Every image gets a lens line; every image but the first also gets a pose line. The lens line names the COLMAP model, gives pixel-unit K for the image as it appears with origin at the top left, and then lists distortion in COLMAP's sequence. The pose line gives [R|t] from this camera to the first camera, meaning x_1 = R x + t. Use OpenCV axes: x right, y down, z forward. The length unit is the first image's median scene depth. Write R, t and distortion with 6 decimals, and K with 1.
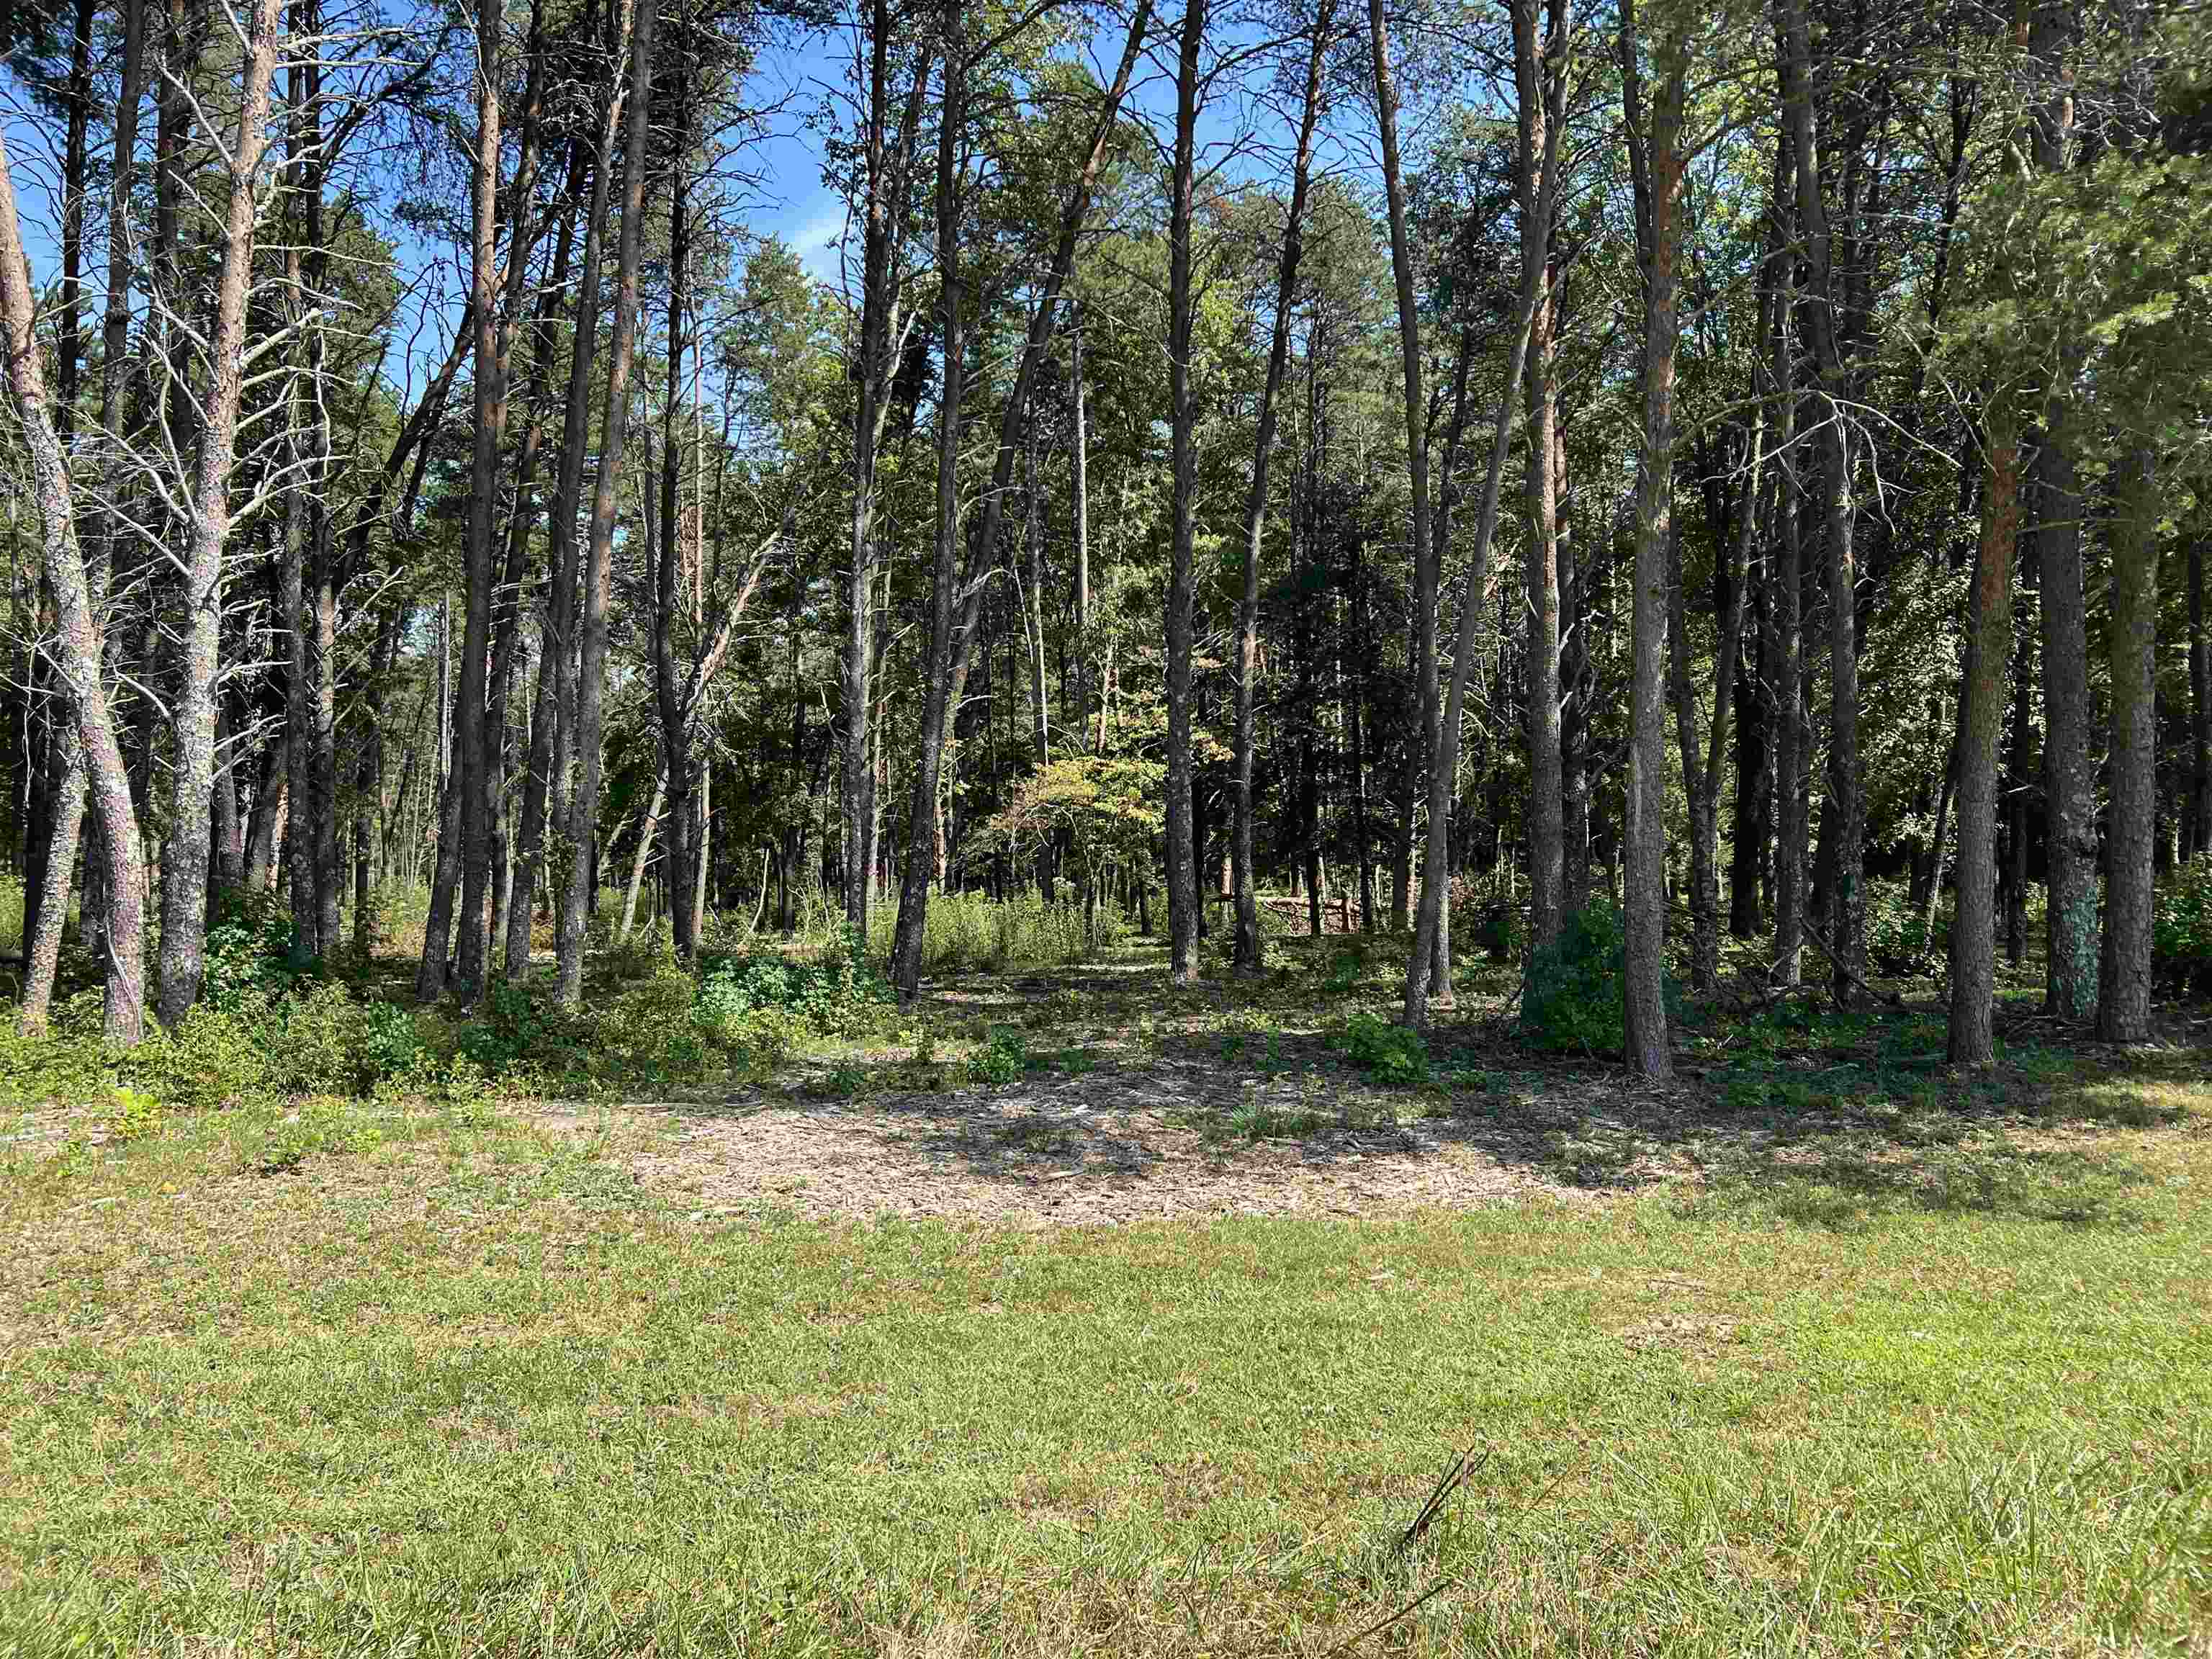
lens RADIAL K [[1641.3, 0, 1106.0], [0, 1641.3, 829.5], [0, 0, 1]] dist [0.033934, -0.035916]
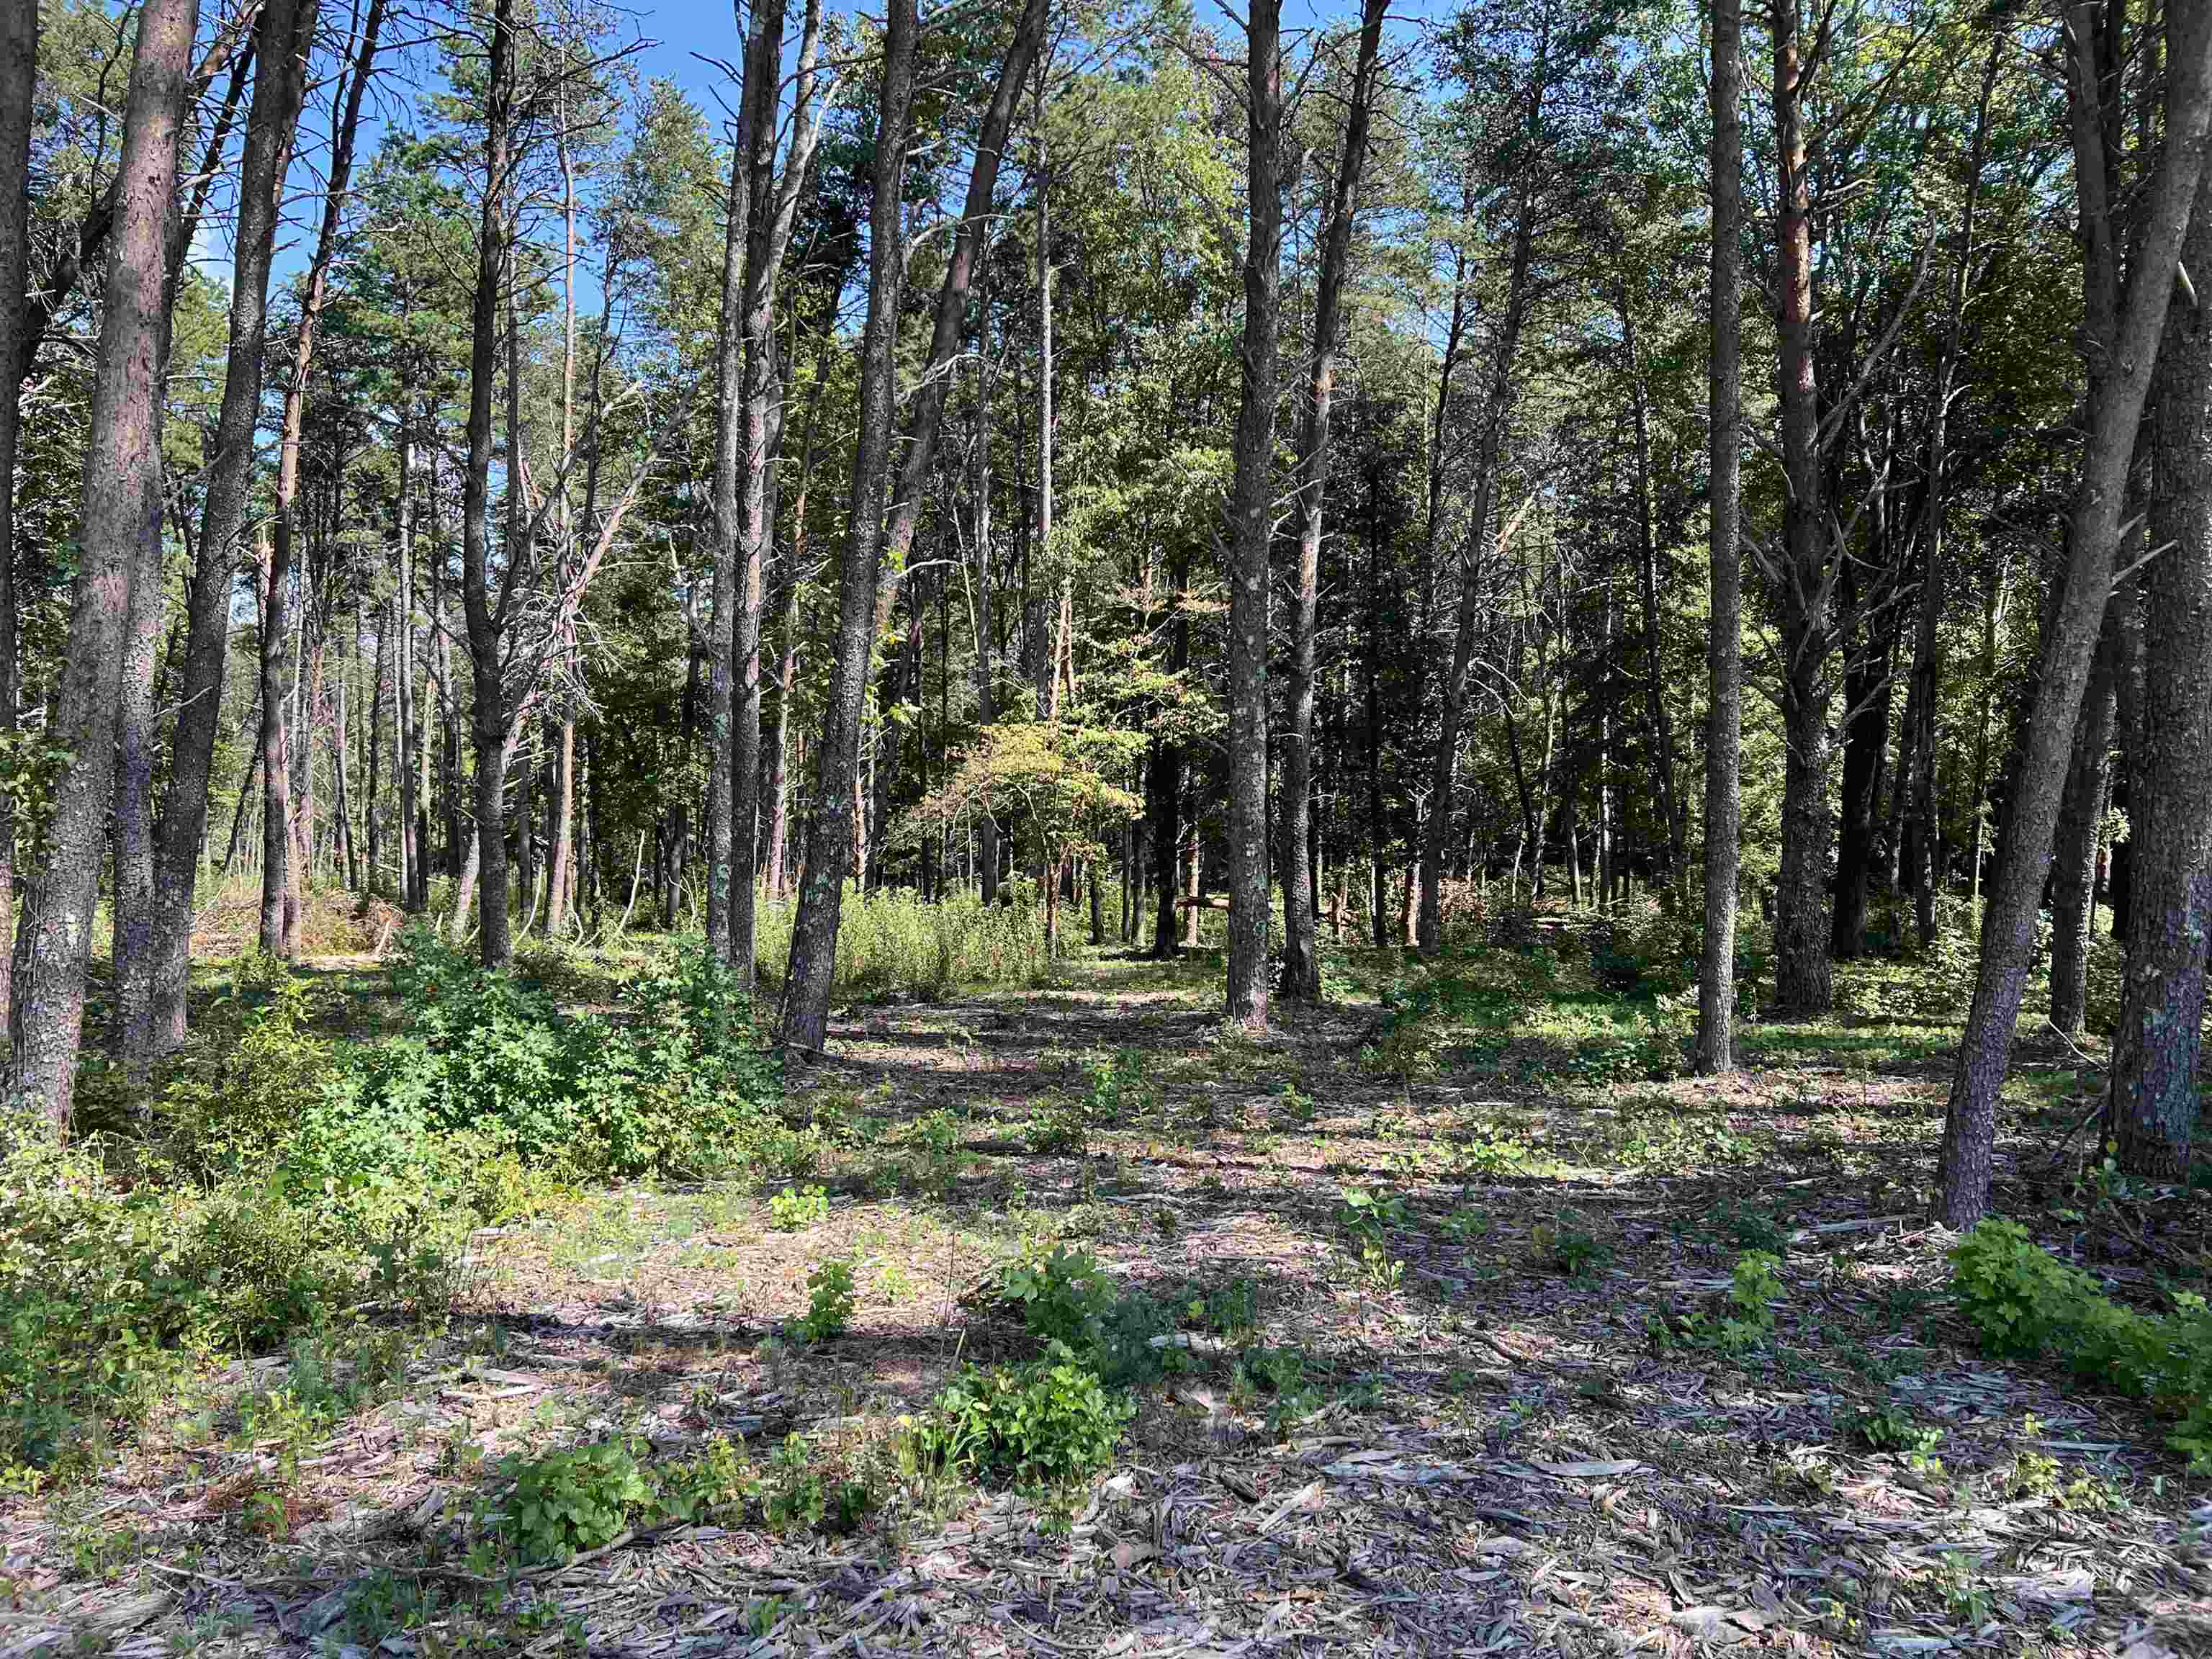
lens RADIAL K [[1641.3, 0, 1106.0], [0, 1641.3, 829.5], [0, 0, 1]] dist [0.033934, -0.035916]
pose [[0.998599, 0.018913, 0.049418, -0.022193], [-0.018833, 0.999820, -0.002082, 0.009285], [-0.049448, 0.001148, 0.998776, 0.203880]]
